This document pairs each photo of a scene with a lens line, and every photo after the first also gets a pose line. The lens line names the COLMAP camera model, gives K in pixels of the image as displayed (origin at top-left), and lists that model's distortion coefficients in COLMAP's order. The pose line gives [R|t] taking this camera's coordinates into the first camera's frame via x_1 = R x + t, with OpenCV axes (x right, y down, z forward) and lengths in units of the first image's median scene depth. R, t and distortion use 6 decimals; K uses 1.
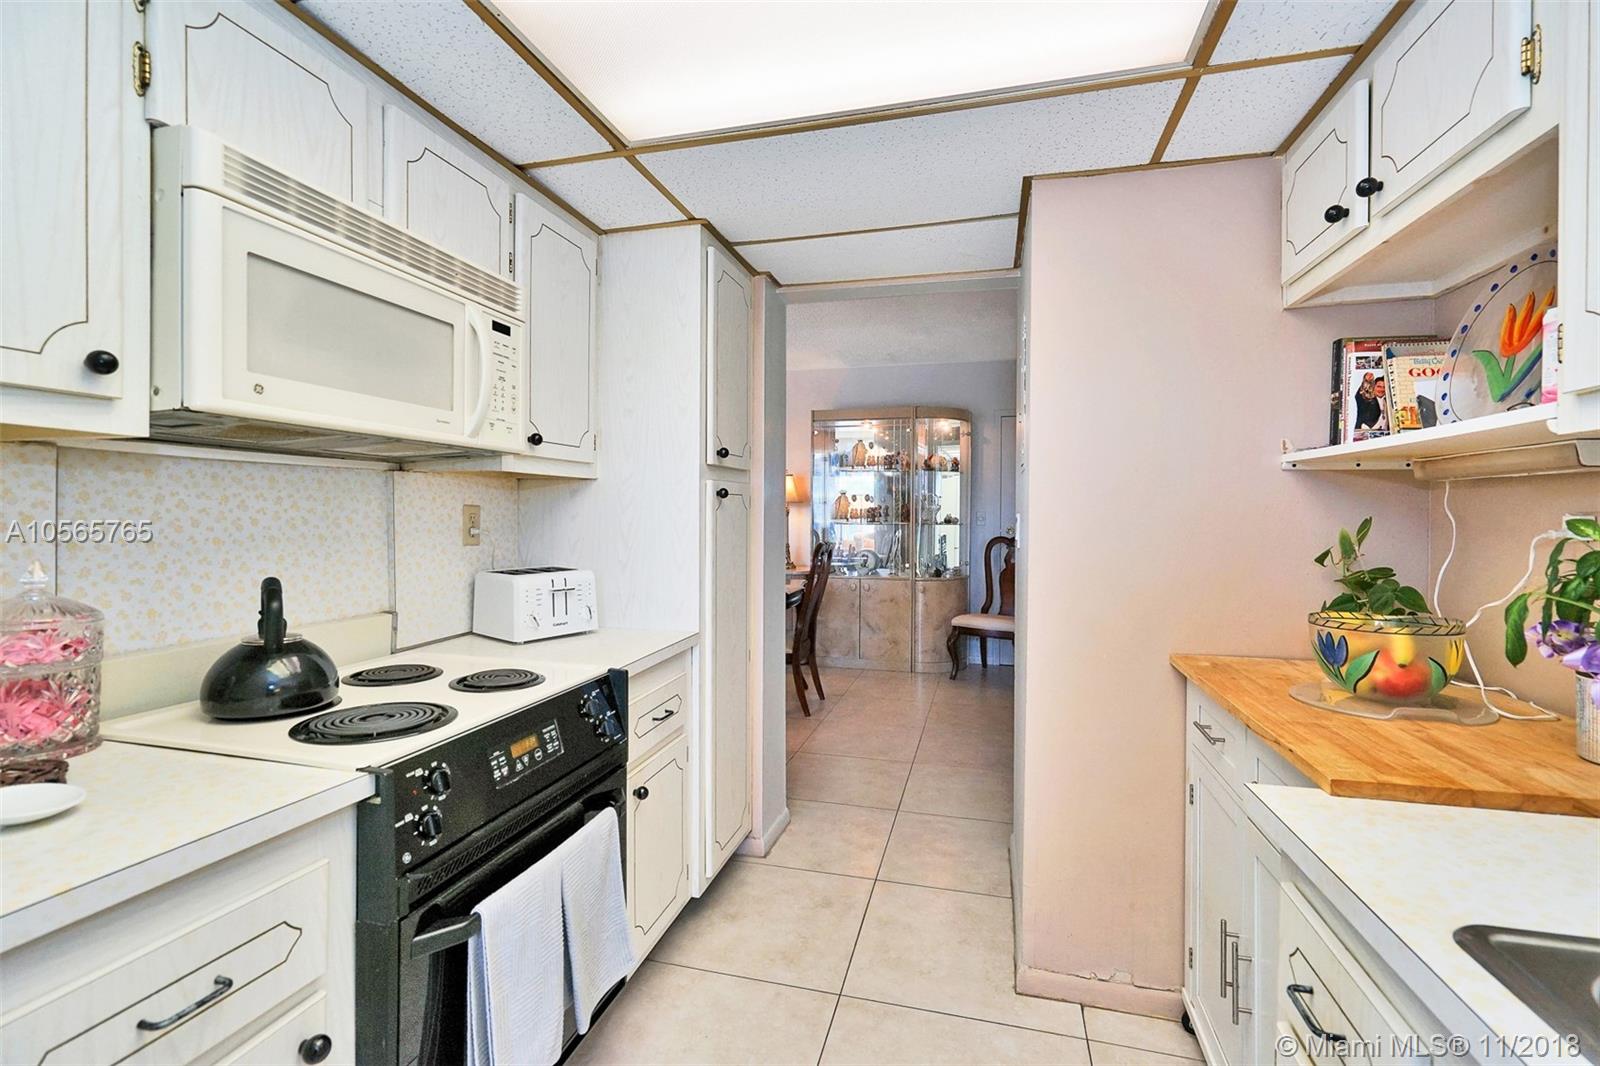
lens RADIAL K [[725.1, 0, 799.1], [0, 725.1, 526.5], [0, 0, 1]] dist [-0.000687, -0.000297]
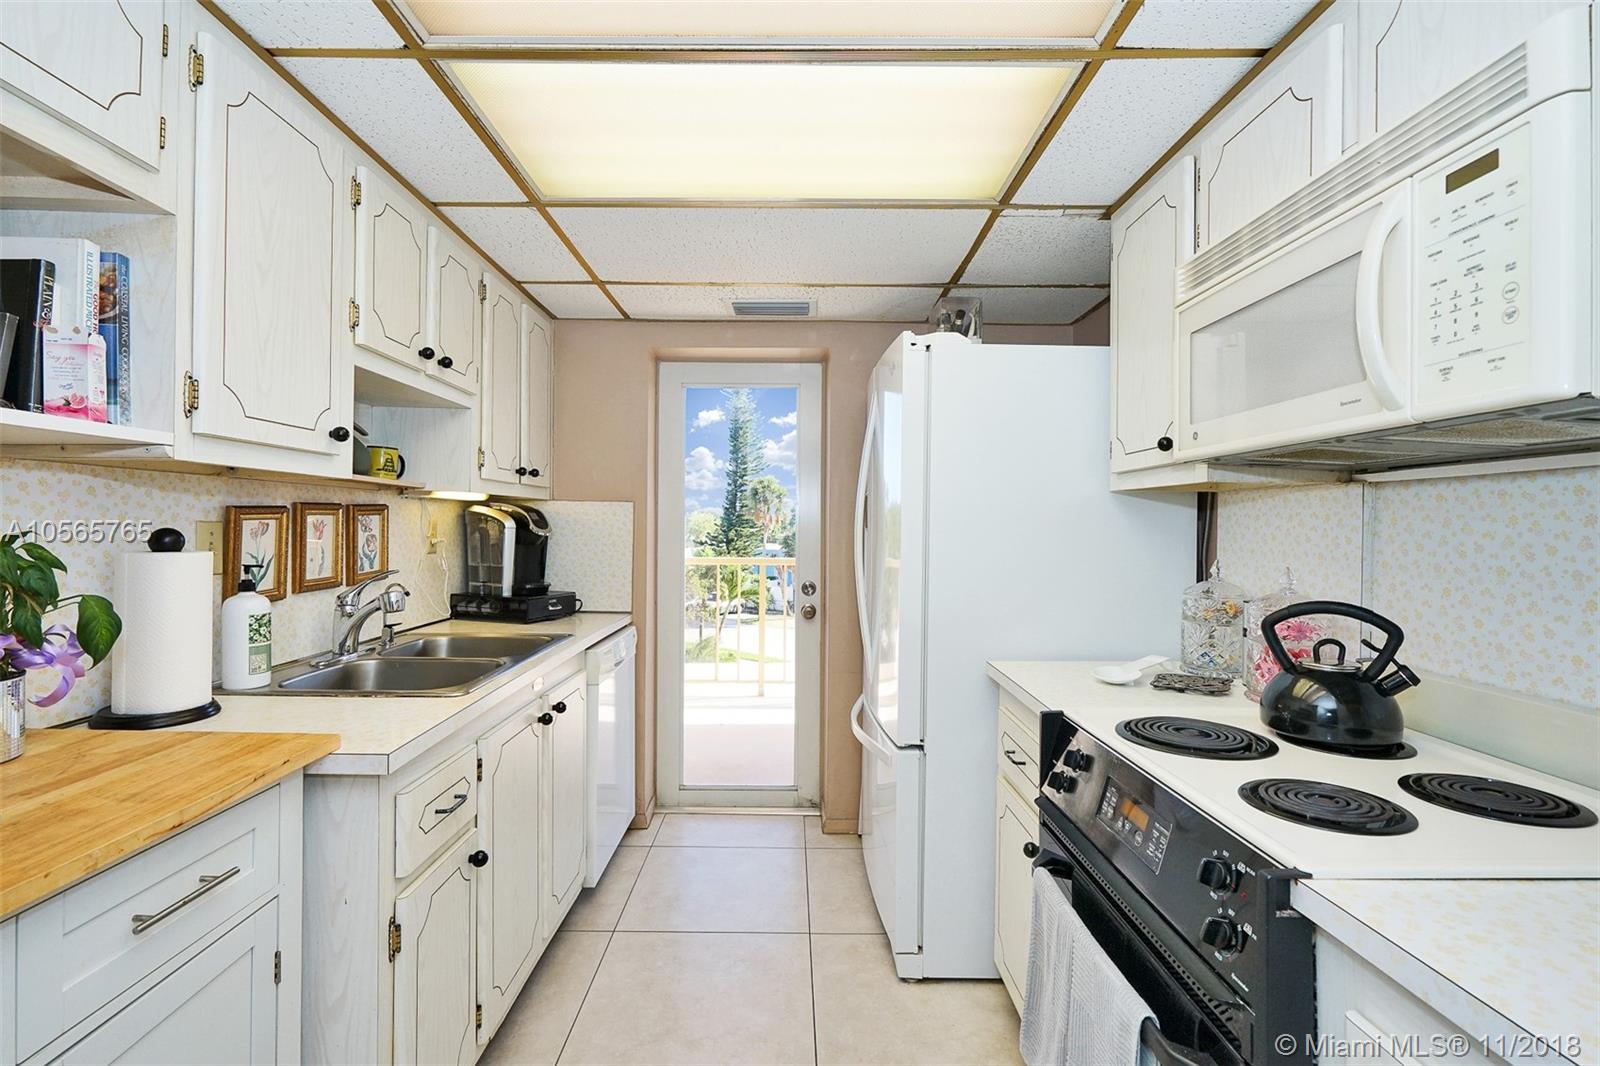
lens RADIAL K [[725.1, 0, 799.1], [0, 725.1, 526.5], [0, 0, 1]] dist [-0.000687, -0.000297]
pose [[-0.965549, -0.010746, -0.259999, 0.193594], [-0.014417, 0.999821, 0.012217, -0.029329], [0.259821, 0.015545, -0.965532, 1.563273]]
